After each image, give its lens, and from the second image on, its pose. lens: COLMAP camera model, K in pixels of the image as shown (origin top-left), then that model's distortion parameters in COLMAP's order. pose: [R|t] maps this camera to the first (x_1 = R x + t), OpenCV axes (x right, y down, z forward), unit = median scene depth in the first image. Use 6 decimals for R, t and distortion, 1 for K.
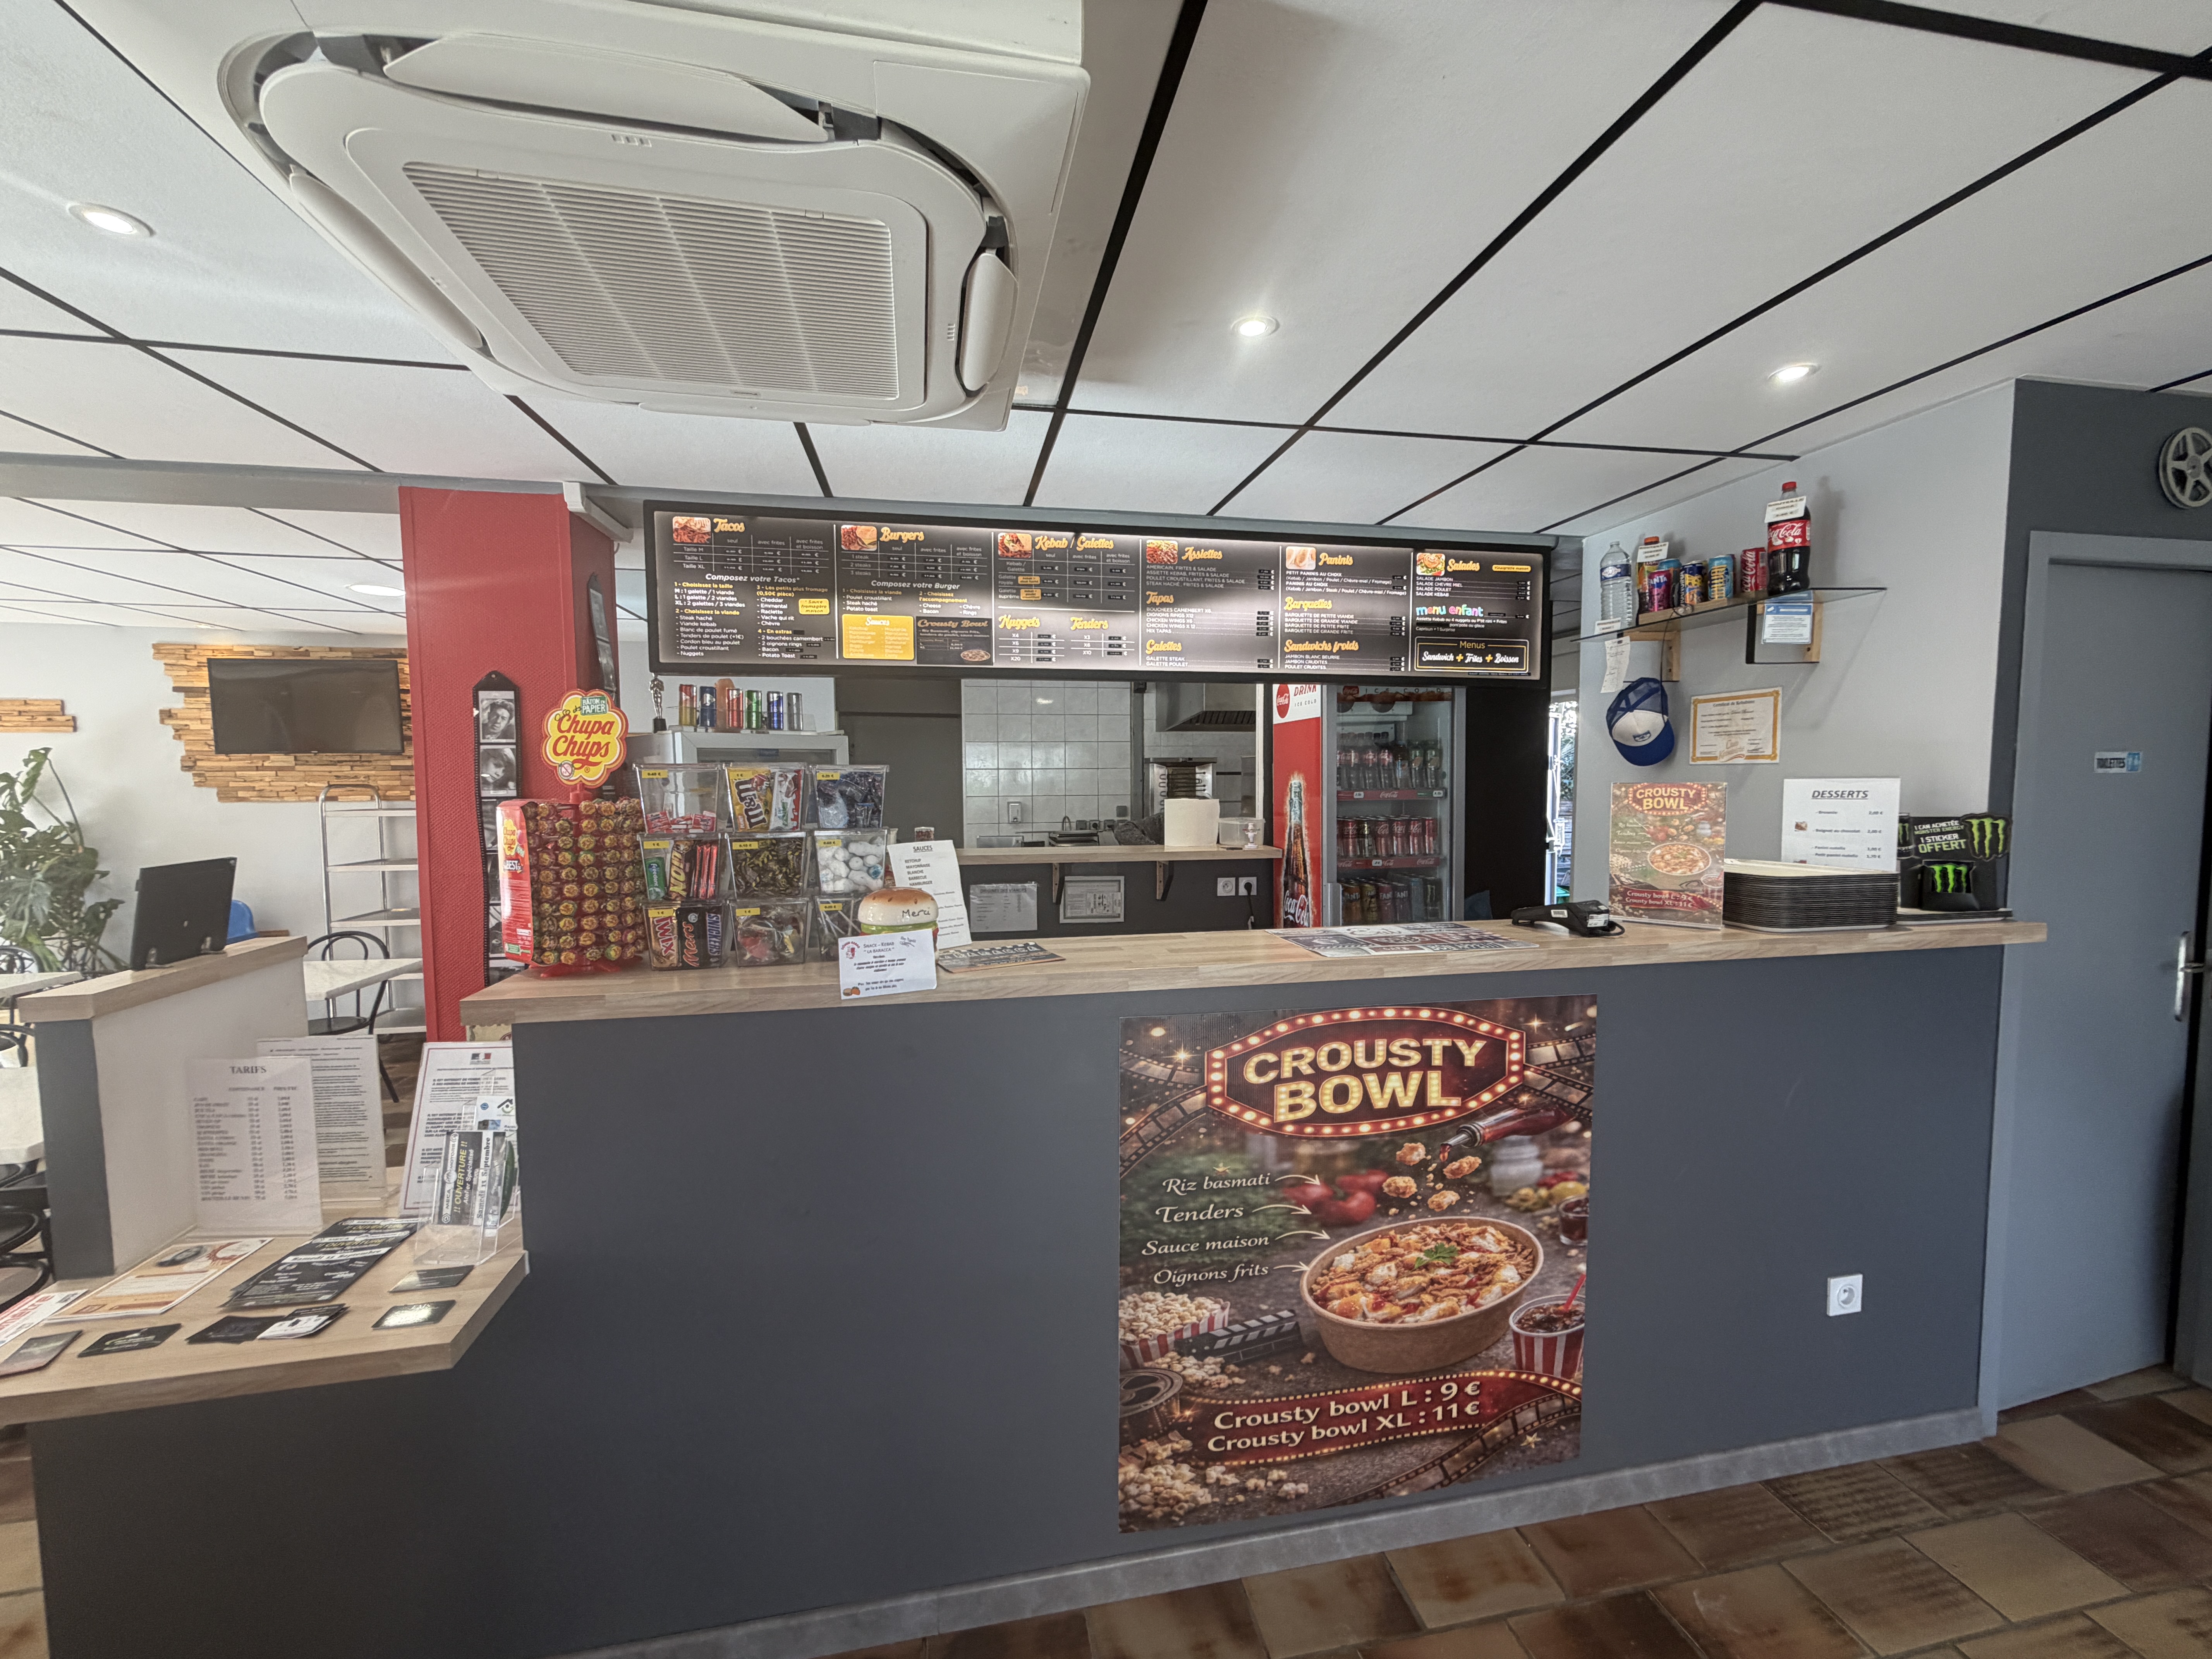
lens RADIAL K [[879.6, 0, 1104.3], [0, 879.6, 830.5], [0, 0, 1]] dist [-0.000498, -0.000054]
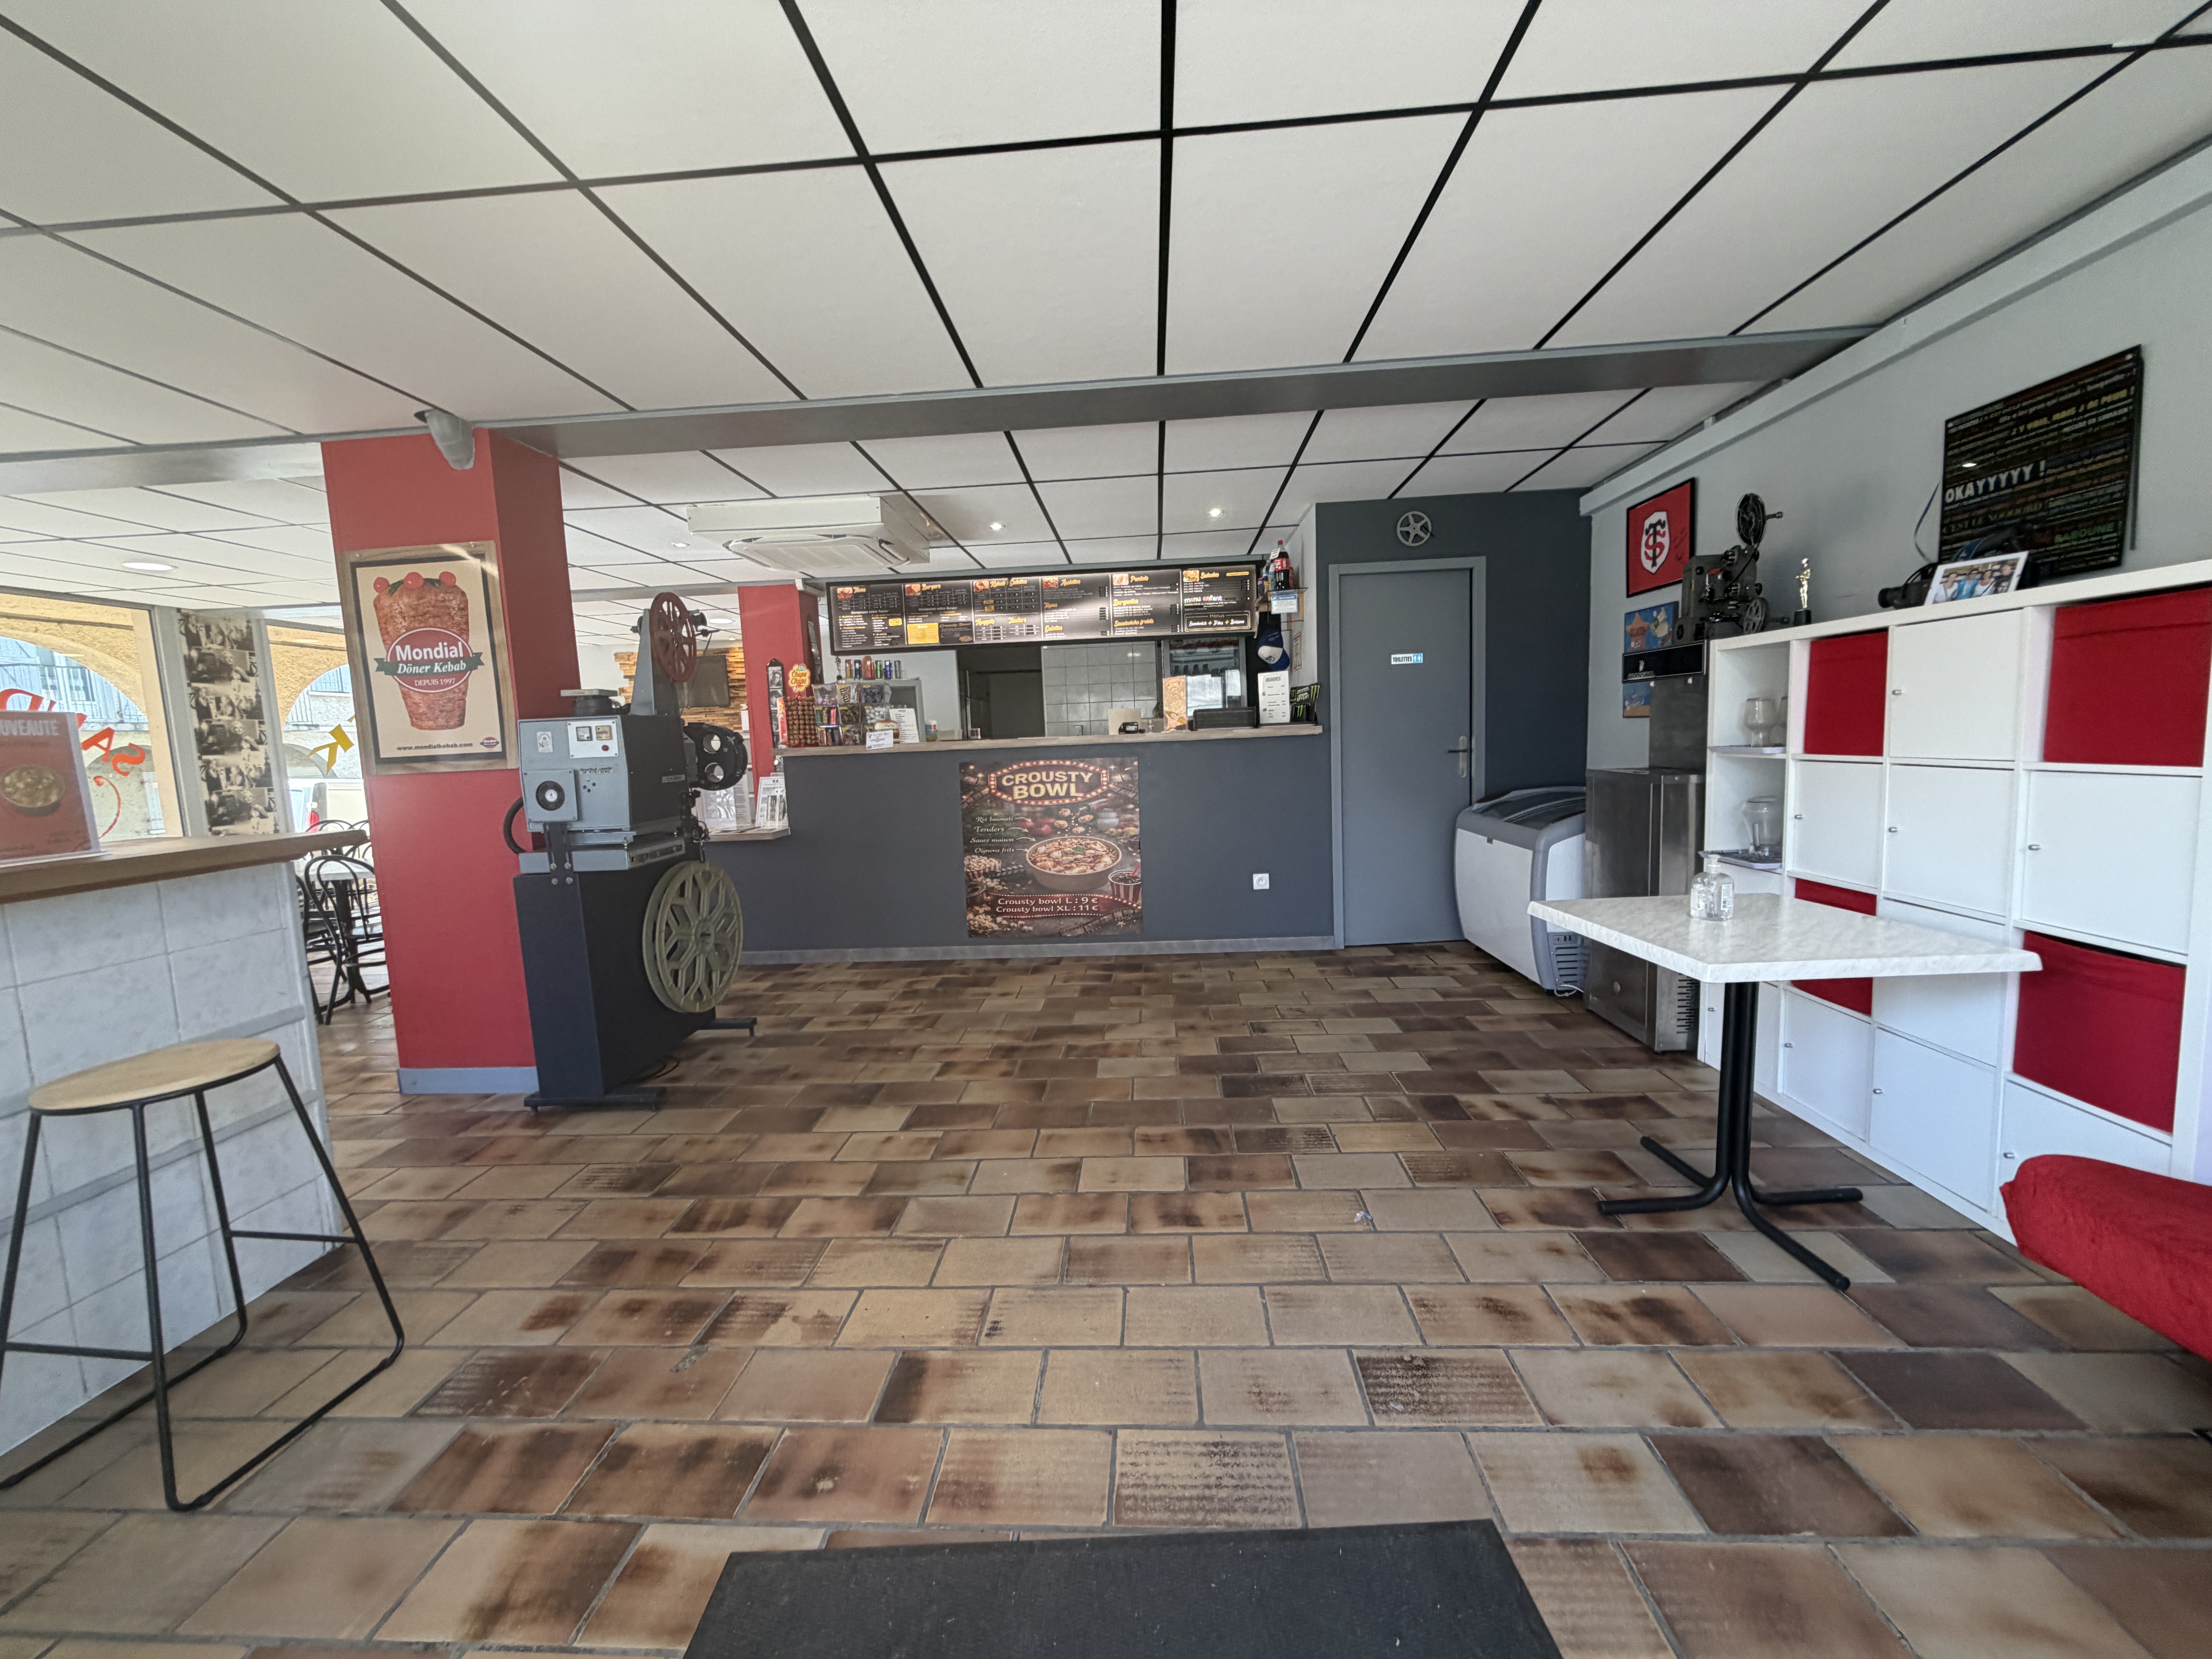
lens RADIAL K [[879.6, 0, 1102.8], [0, 879.6, 834.0], [0, 0, 1]] dist [-0.000498, -0.000054]
pose [[0.968984, -0.007114, -0.247021, 0.990274], [0.019764, 0.998614, 0.048770, 0.255512], [0.246332, -0.052140, 0.967782, -1.454758]]
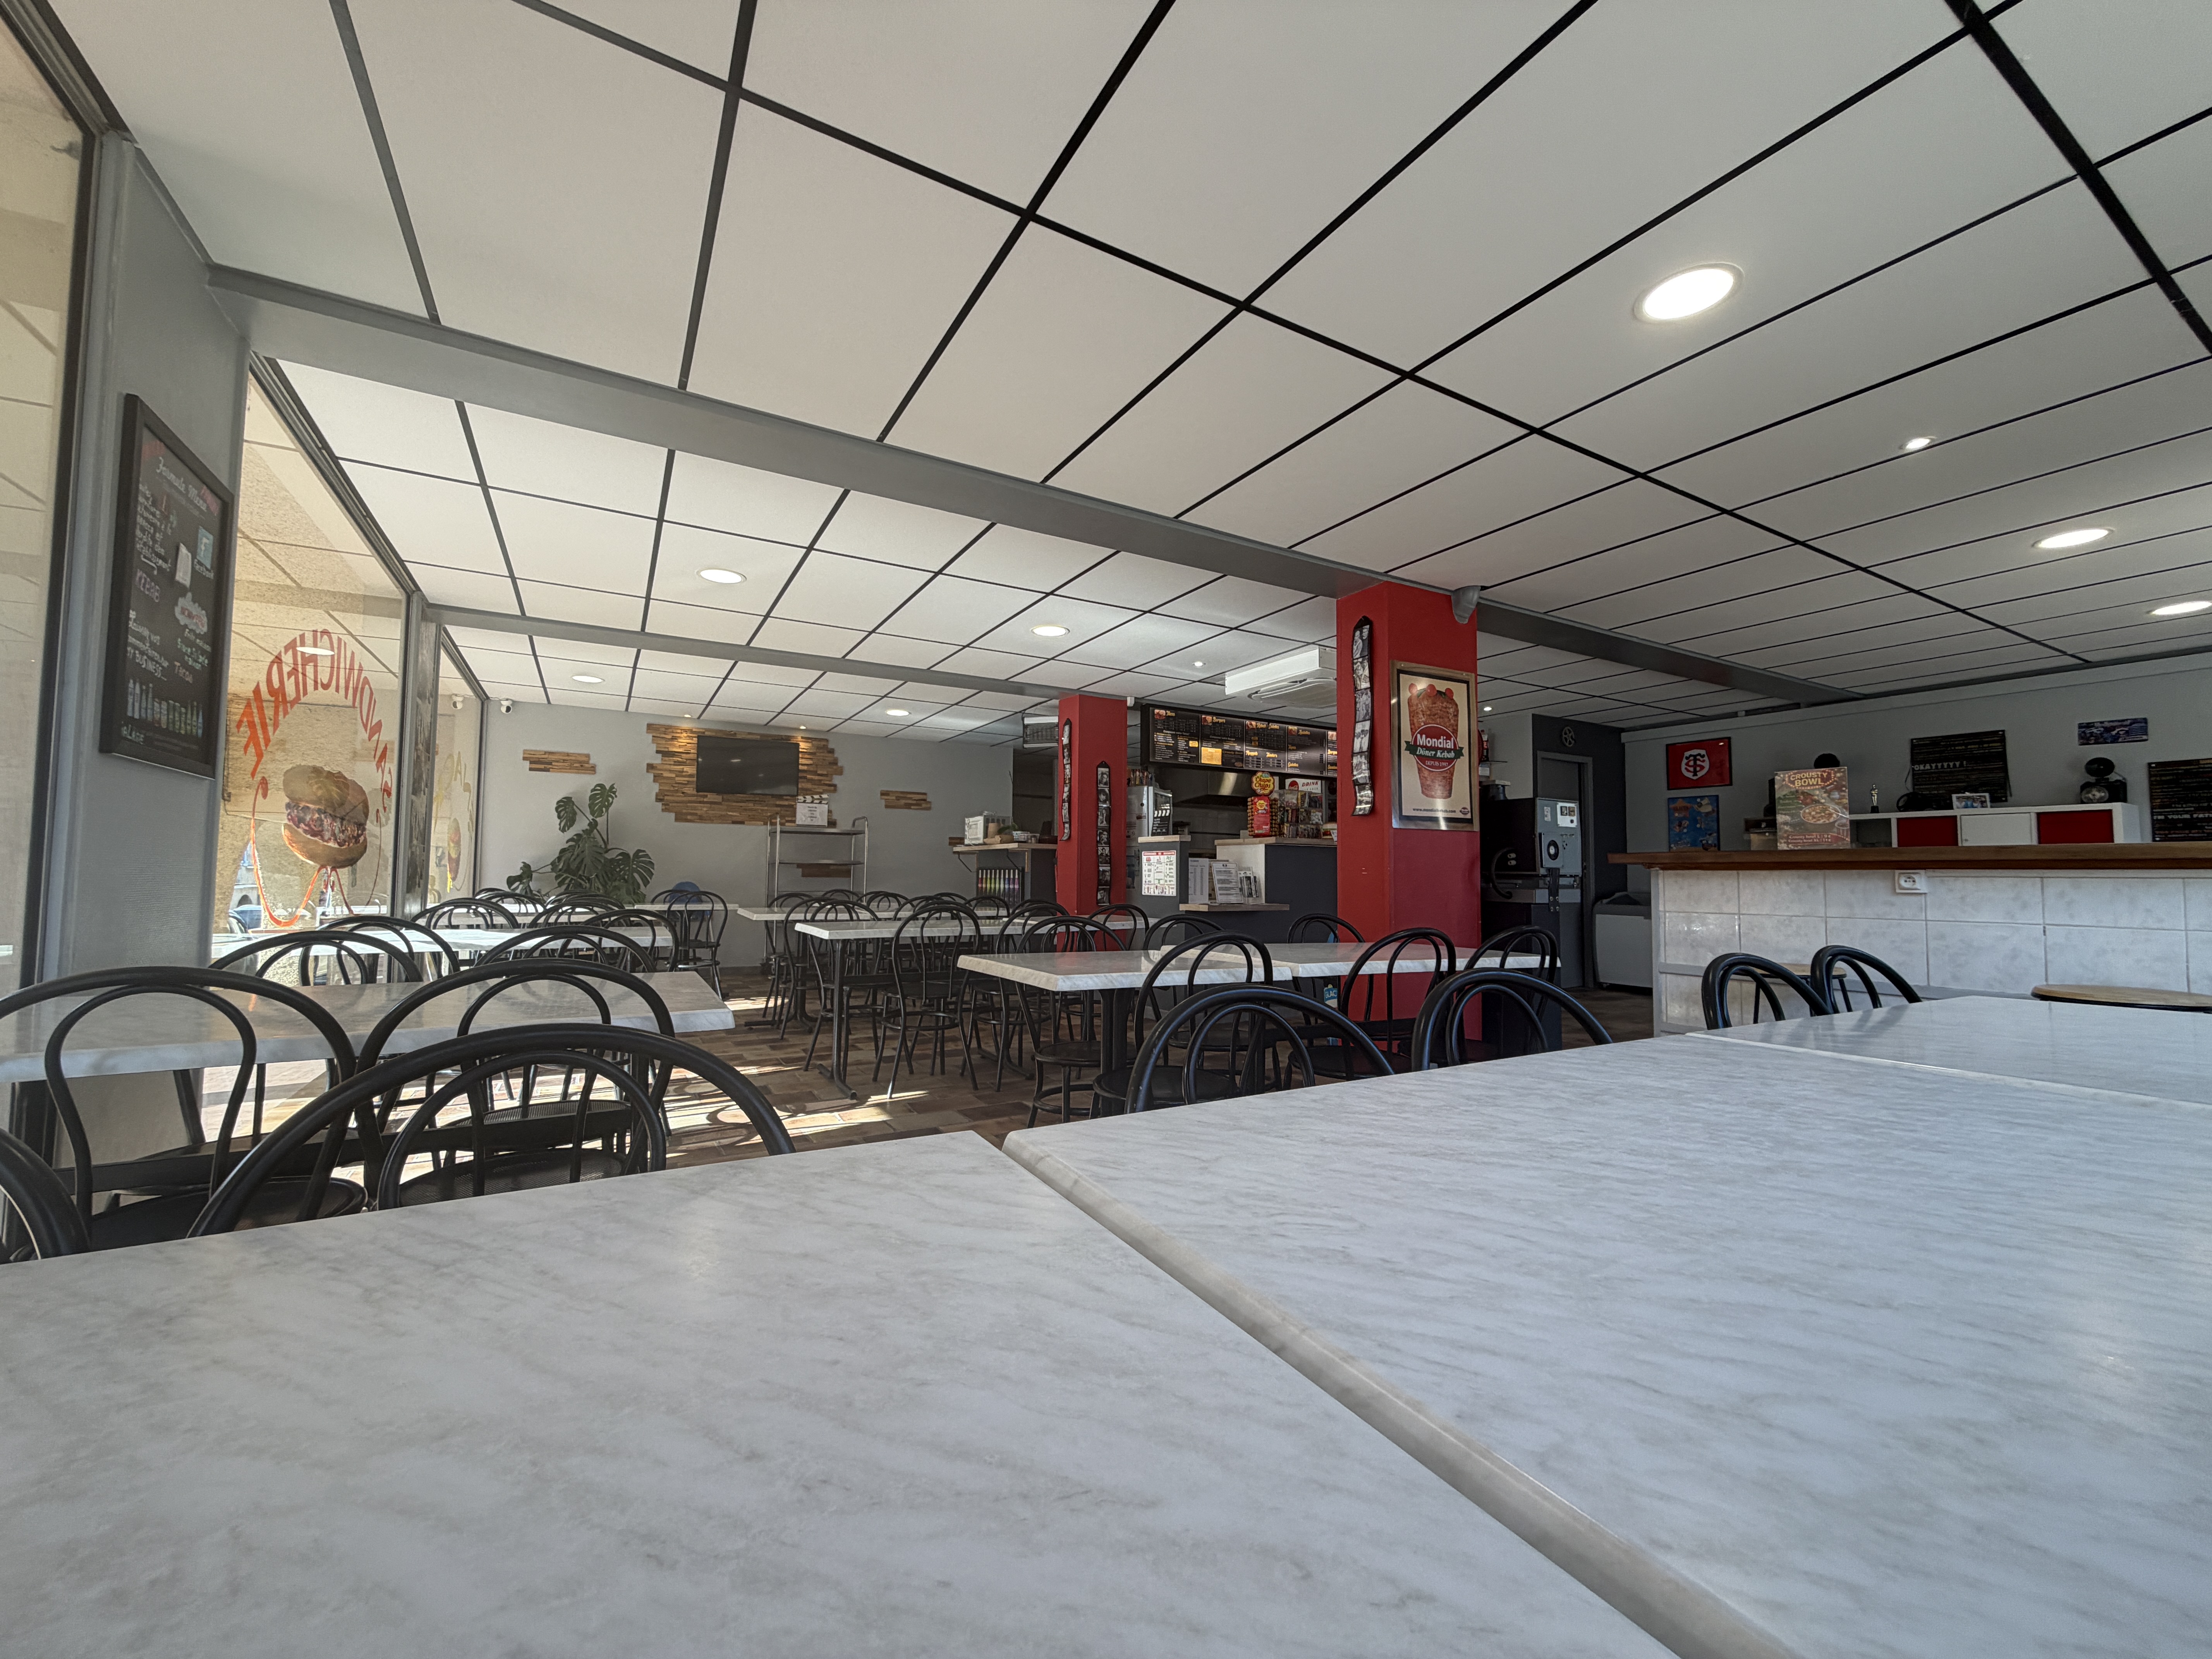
lens RADIAL K [[879.6, 0, 1108.4], [0, 879.6, 826.1], [0, 0, 1]] dist [-0.000498, -0.000054]
pose [[0.943152, 0.033390, 0.330680, -1.954545], [0.007157, 0.992670, -0.120646, 0.435625], [-0.332284, 0.116154, 0.936000, -1.916404]]
